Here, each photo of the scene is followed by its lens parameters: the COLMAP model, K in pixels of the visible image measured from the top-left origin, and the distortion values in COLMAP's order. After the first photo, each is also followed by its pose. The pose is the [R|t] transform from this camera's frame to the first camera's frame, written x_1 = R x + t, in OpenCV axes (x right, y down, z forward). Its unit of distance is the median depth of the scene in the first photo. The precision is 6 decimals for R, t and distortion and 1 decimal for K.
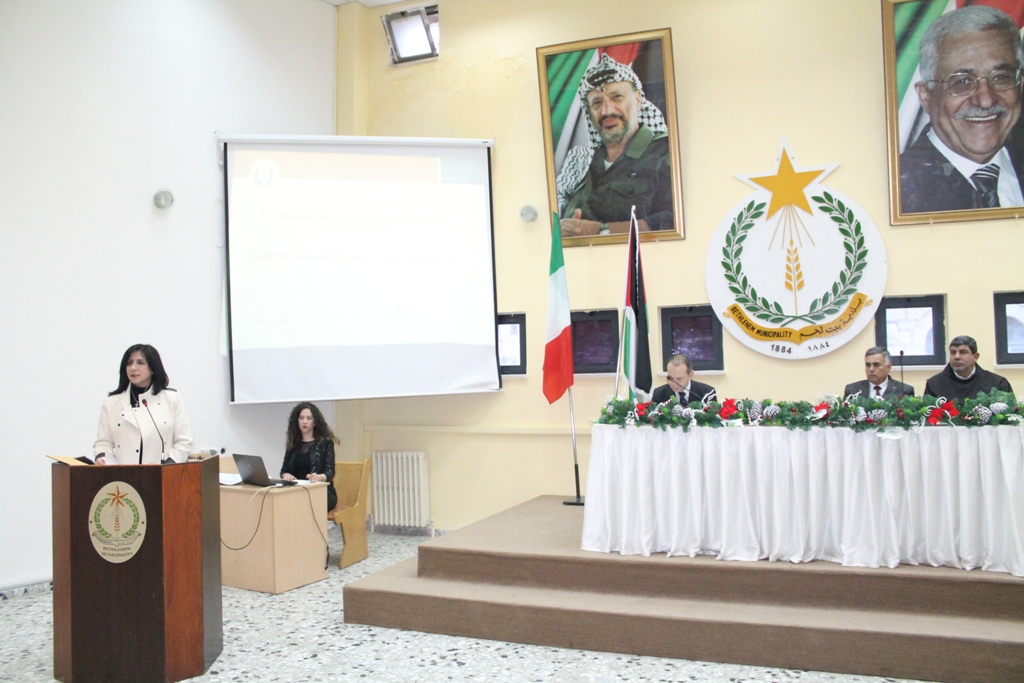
lens RADIAL K [[853.7, 0, 512.0], [0, 853.7, 341.5], [0, 0, 1]] dist [-0.169282, 0.150259]
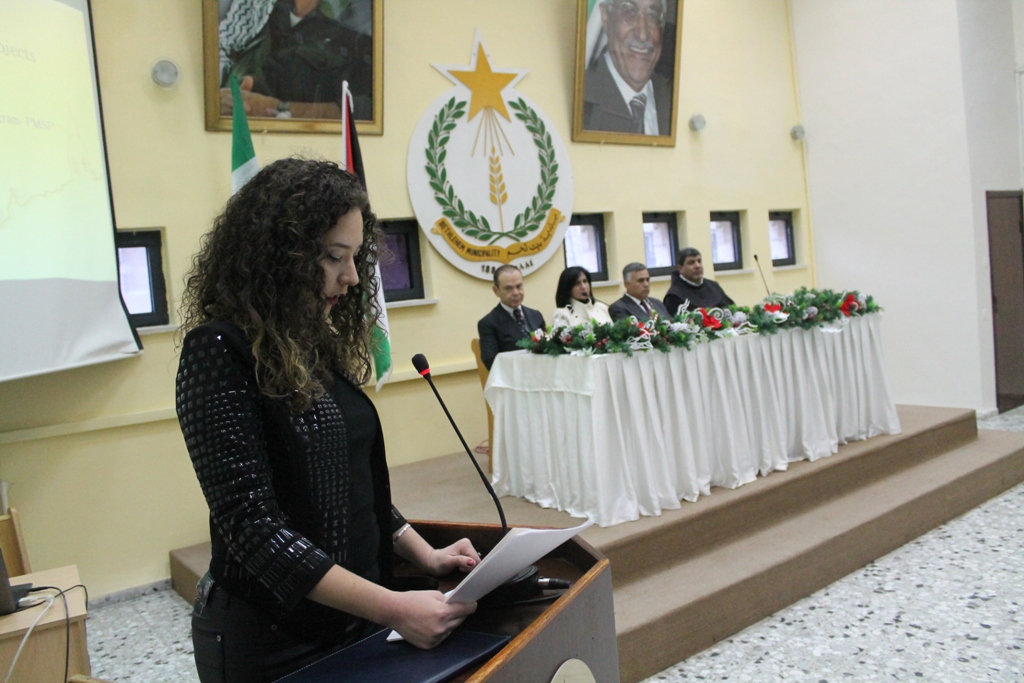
lens RADIAL K [[853.7, 0, 512.0], [0, 853.7, 341.5], [0, 0, 1]] dist [-0.169282, 0.150259]
pose [[0.518209, -0.085188, 0.851001, -0.431551], [0.048124, 0.996355, 0.070433, 0.021622], [-0.853899, 0.004455, 0.520420, 0.510542]]
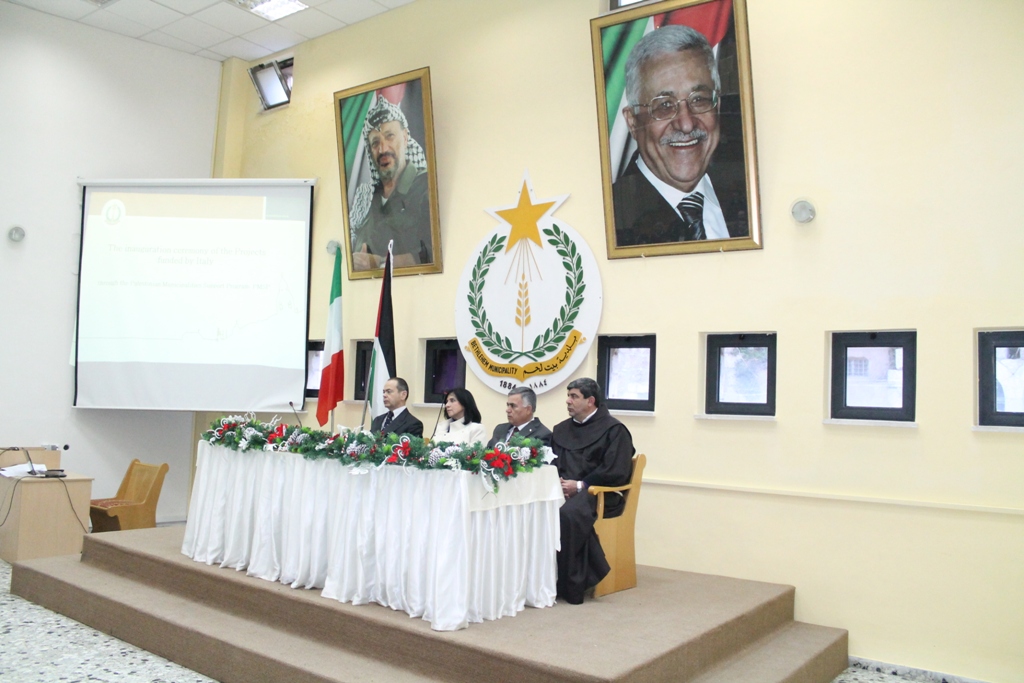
lens RADIAL K [[853.7, 0, 512.0], [0, 853.7, 341.5], [0, 0, 1]] dist [-0.169282, 0.150259]
pose [[0.965492, 0.037059, -0.257783, 0.572282], [-0.046774, 0.998404, -0.031656, -0.010826], [0.256198, 0.042621, 0.965684, 0.042358]]
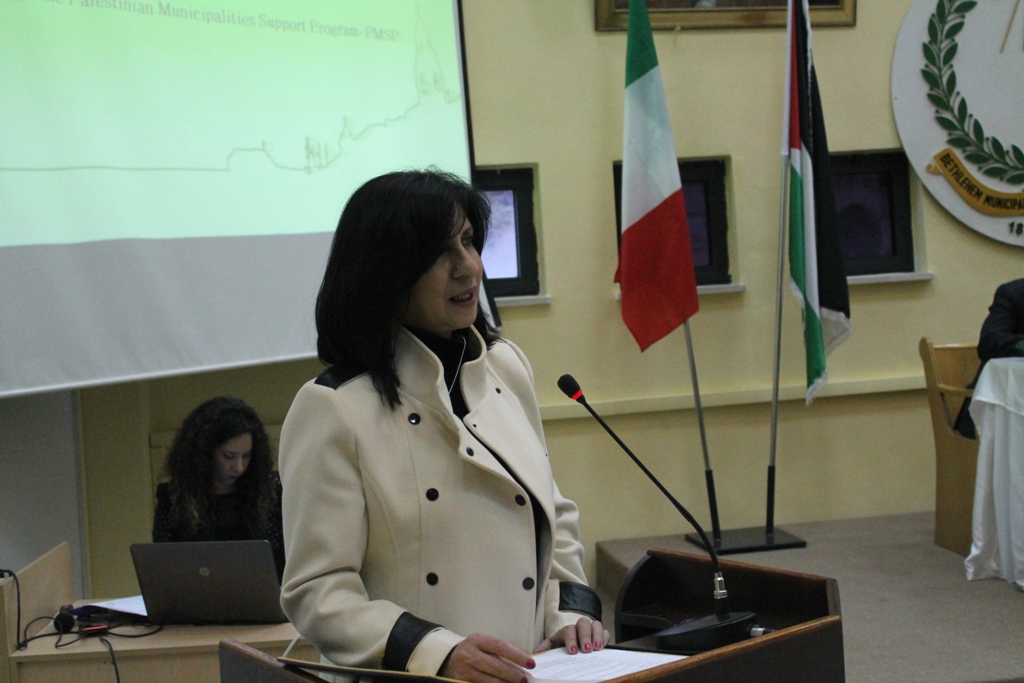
lens RADIAL K [[1327.9, 0, 512.0], [0, 1327.9, 341.5], [0, 0, 1]] dist [-0.066695, 0.057407]
pose [[0.853554, -0.053055, 0.518295, -0.429805], [0.025144, 0.997837, 0.060733, 0.021113], [-0.520397, -0.038807, 0.853042, 0.419338]]
